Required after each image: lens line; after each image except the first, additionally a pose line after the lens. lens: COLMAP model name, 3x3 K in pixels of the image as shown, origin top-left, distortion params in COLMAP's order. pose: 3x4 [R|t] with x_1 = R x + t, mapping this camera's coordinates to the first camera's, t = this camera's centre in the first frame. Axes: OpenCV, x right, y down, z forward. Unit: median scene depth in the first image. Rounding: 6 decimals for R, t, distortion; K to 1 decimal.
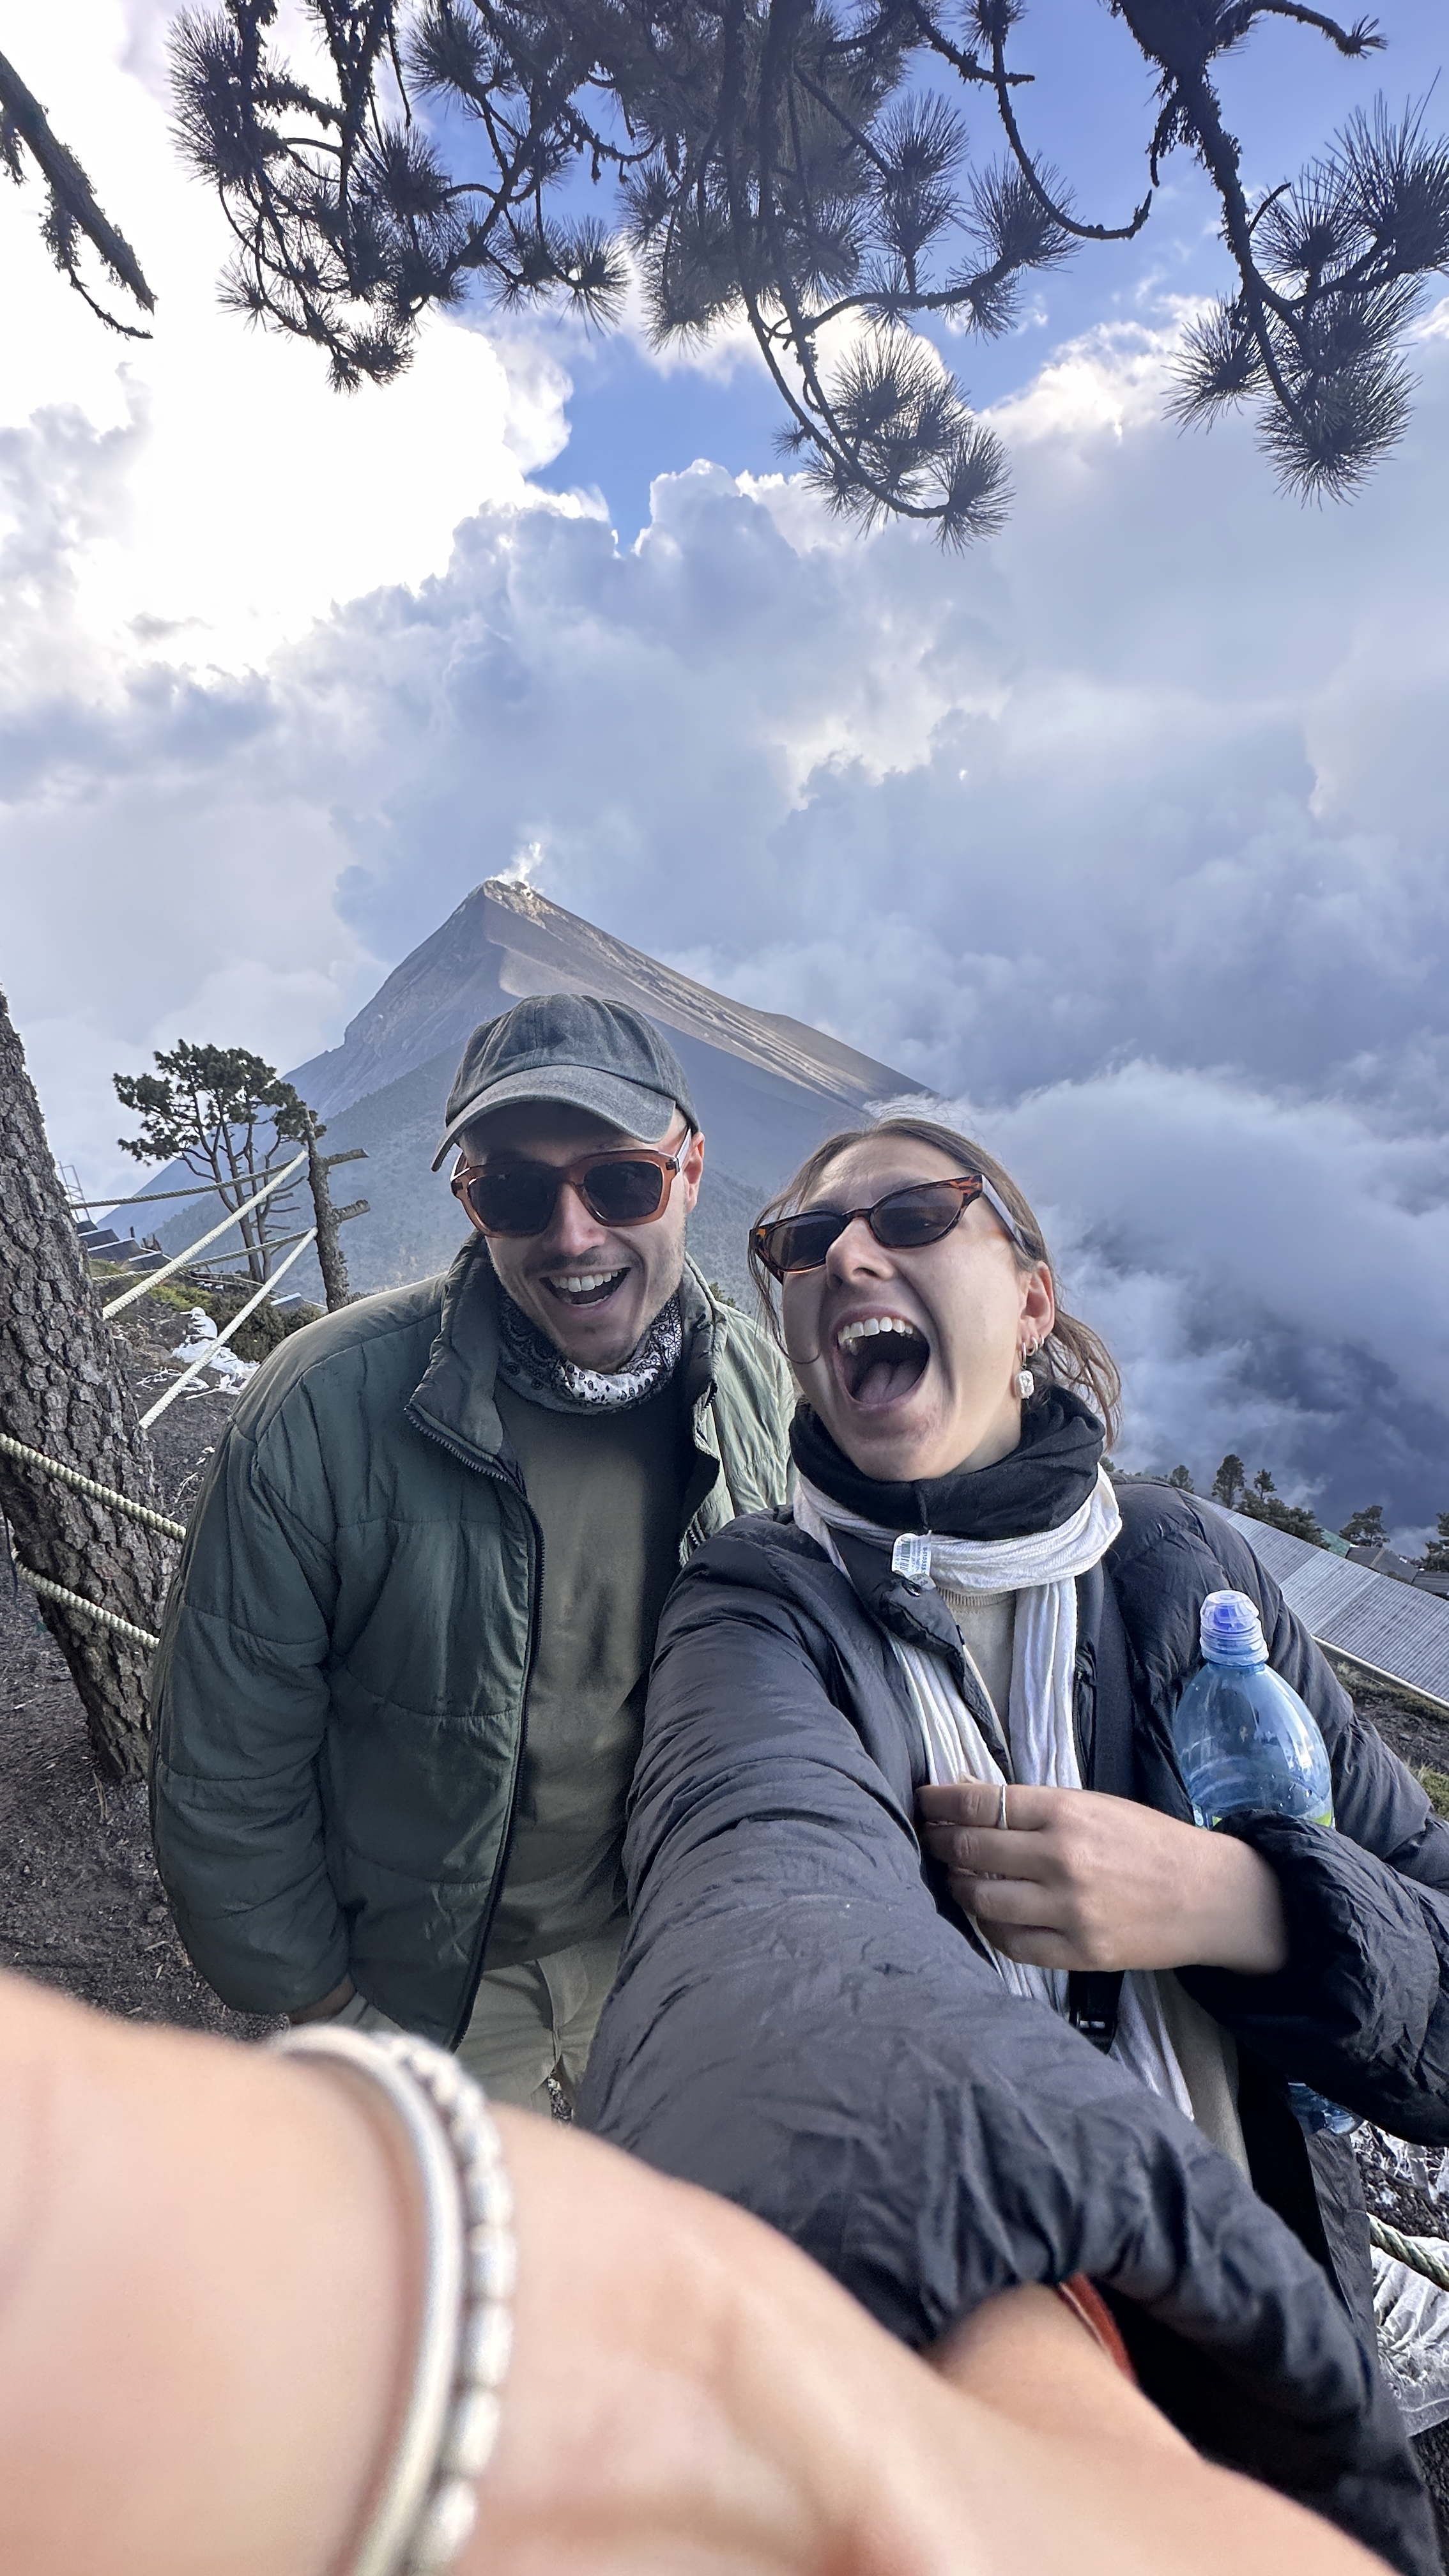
lens RADIAL K [[1054.0, 0, 724.5], [0, 1054.0, 1288.0], [0, 0, 1]] dist [0.001283, -0.000080]
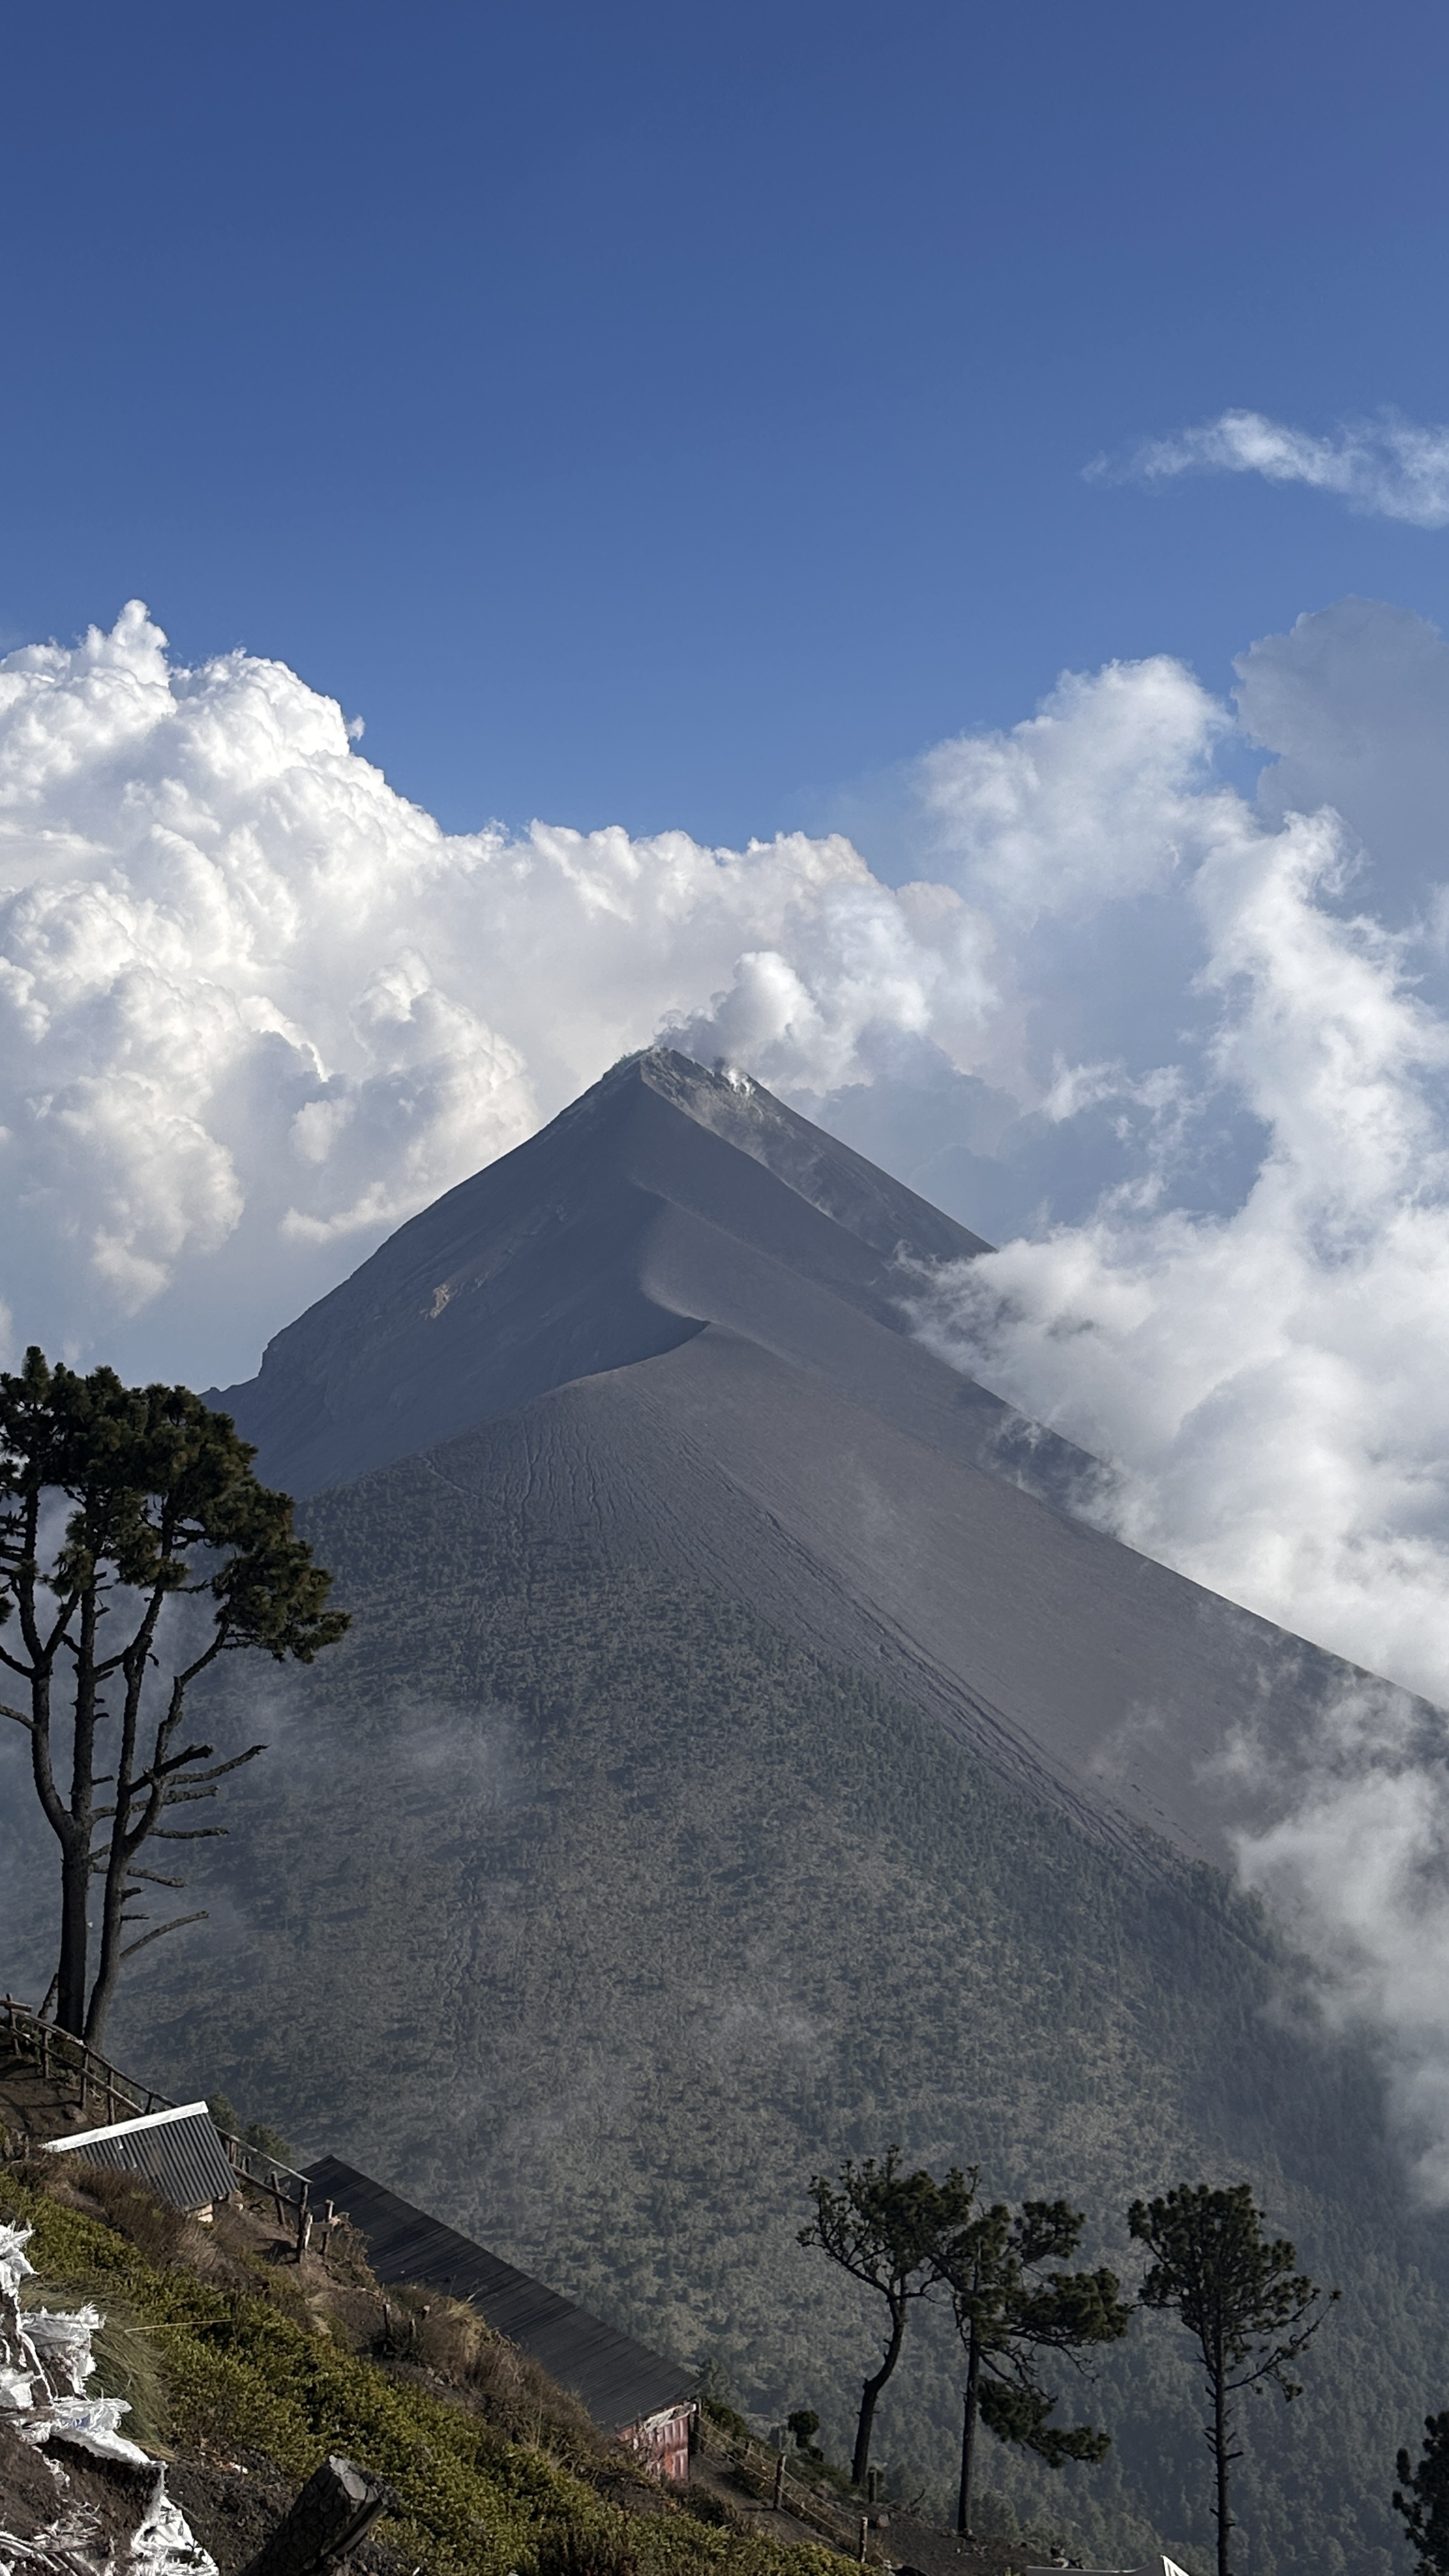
lens RADIAL K [[2640.3, 0, 721.6], [0, 2640.3, 1272.6], [0, 0, 1]] dist [0.172483, -0.283149]
pose [[0.981170, 0.102975, -0.163406, -0.117802], [-0.146235, 0.948741, -0.280190, -0.028241], [0.126178, 0.298809, 0.945935, 0.113681]]
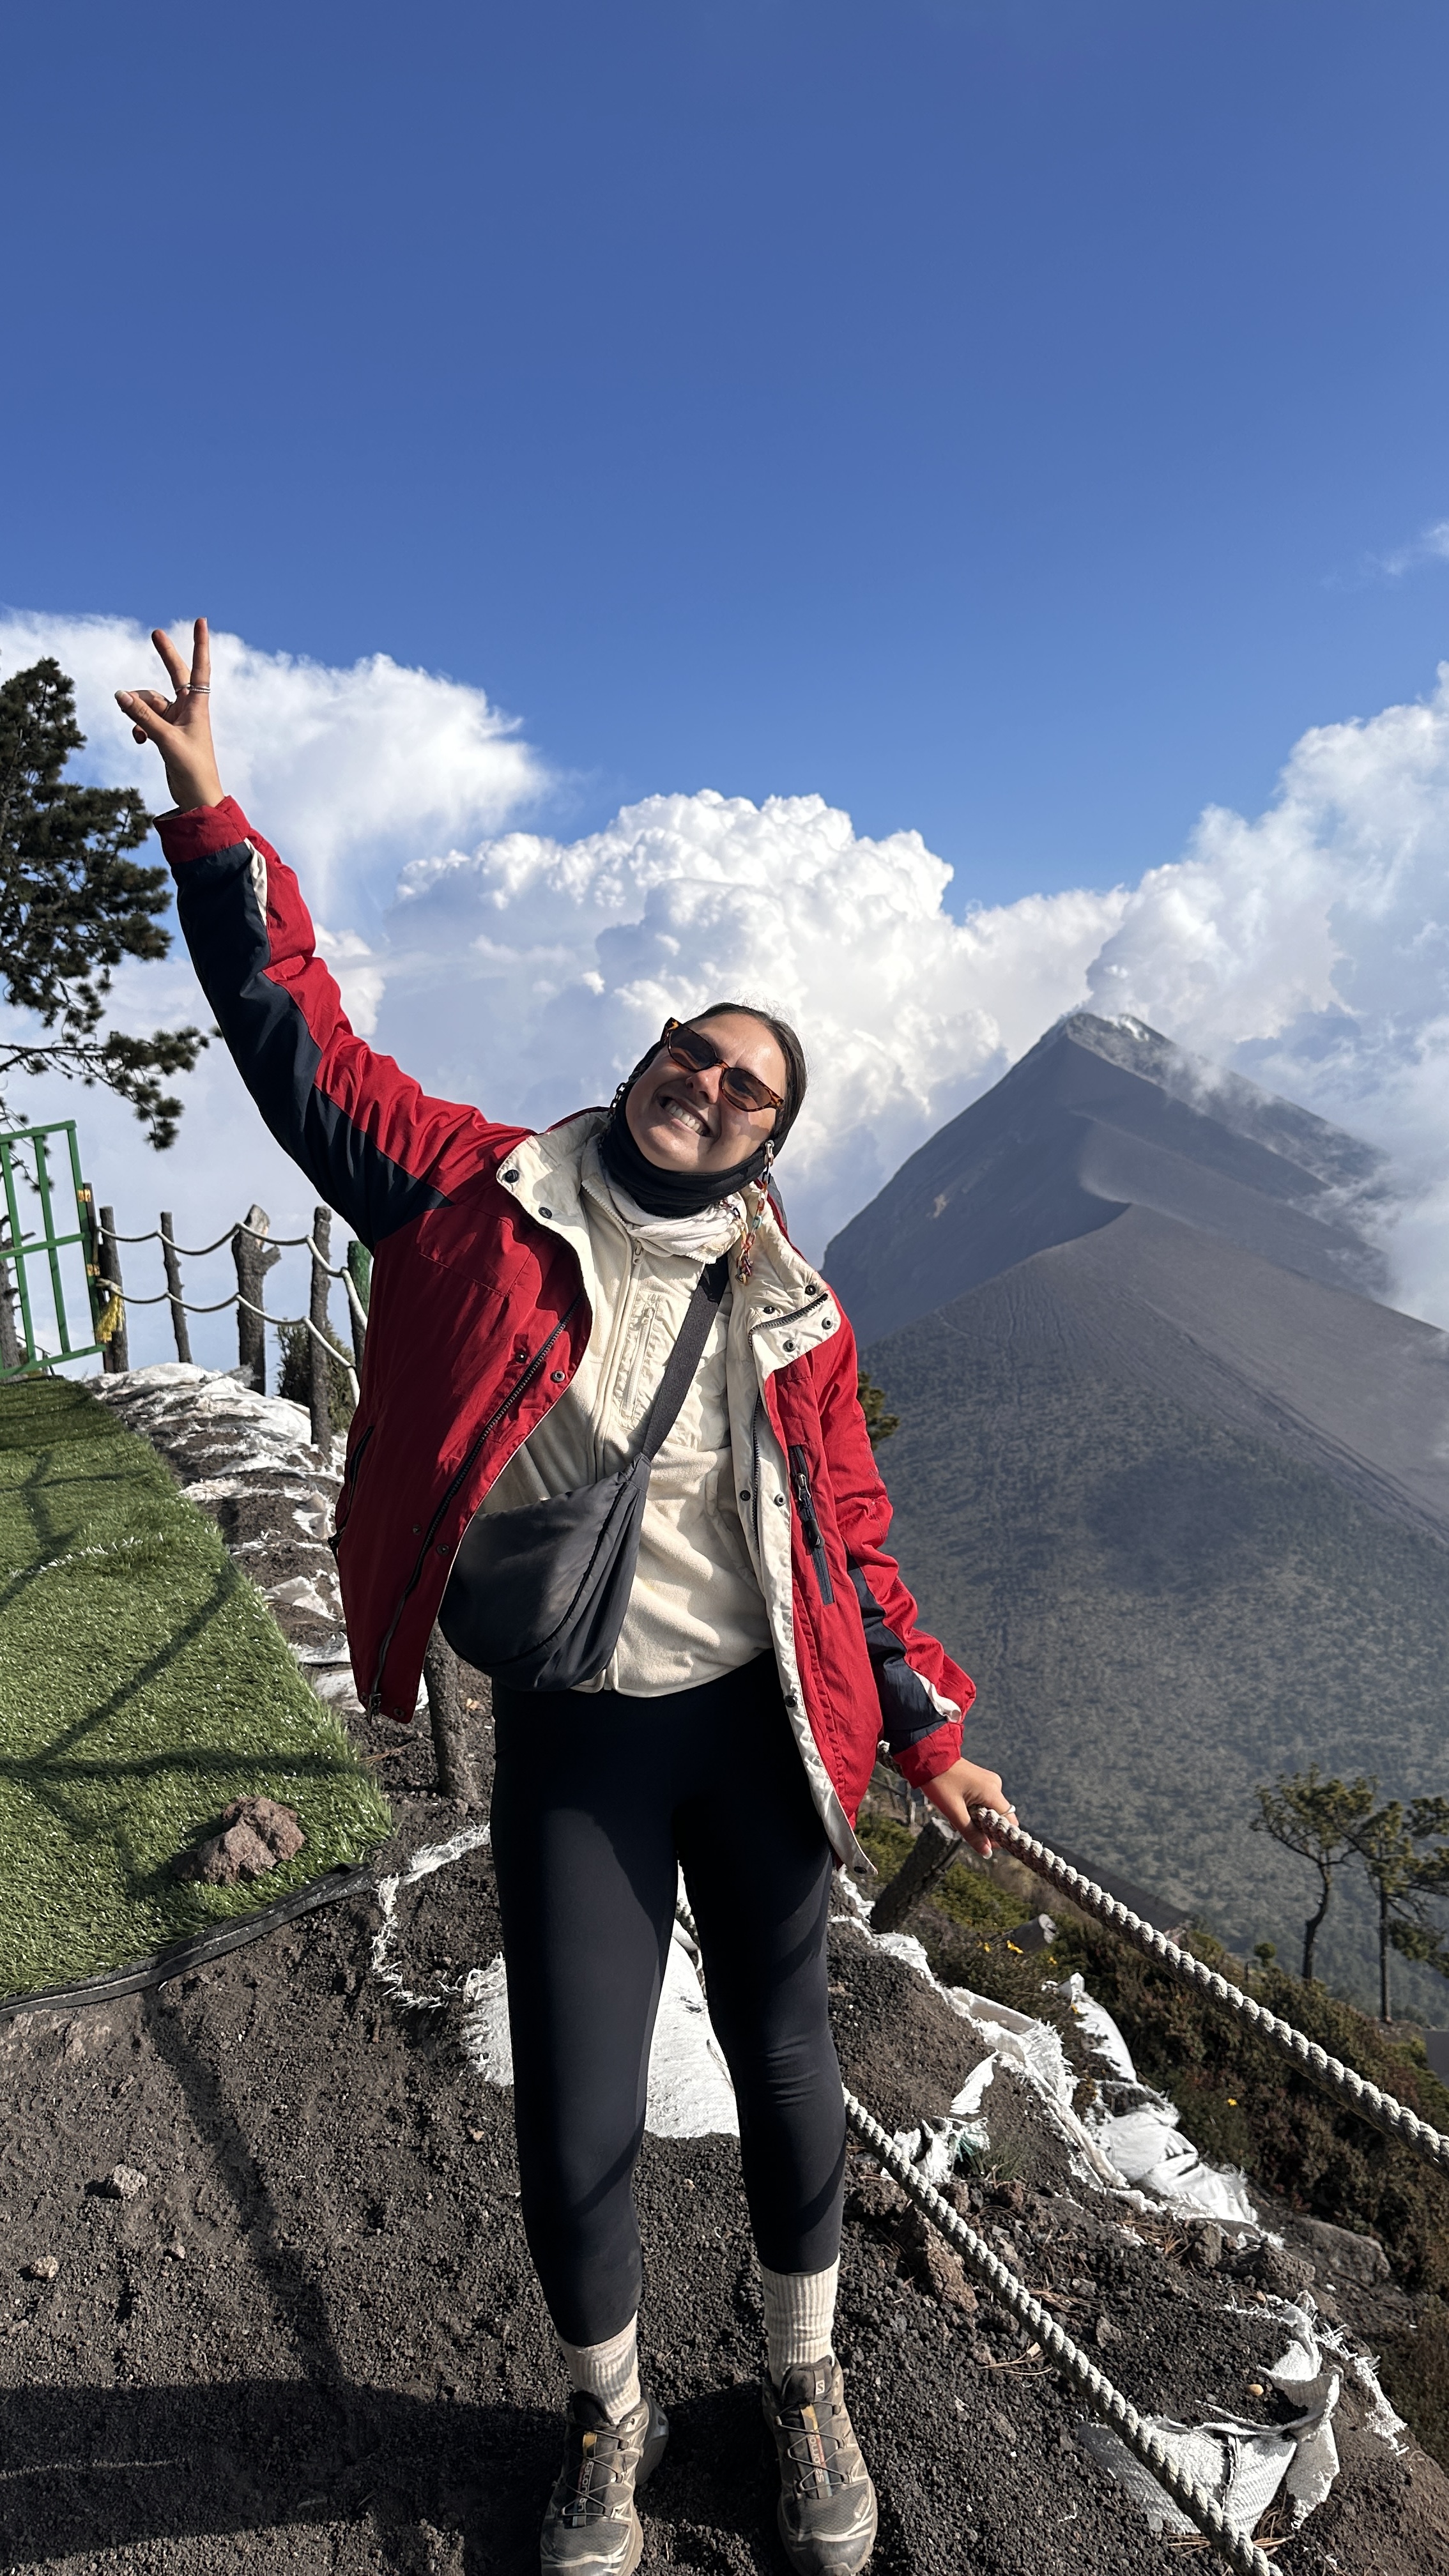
lens RADIAL K [[1820.1, 0, 746.2], [0, 1820.1, 1258.6], [0, 0, 1]] dist [0.163282, -0.262438]
pose [[0.930816, 0.026073, -0.364558, -0.109709], [-0.111320, 0.970285, -0.214836, -0.021380], [0.348123, 0.240556, 0.906059, 0.087724]]
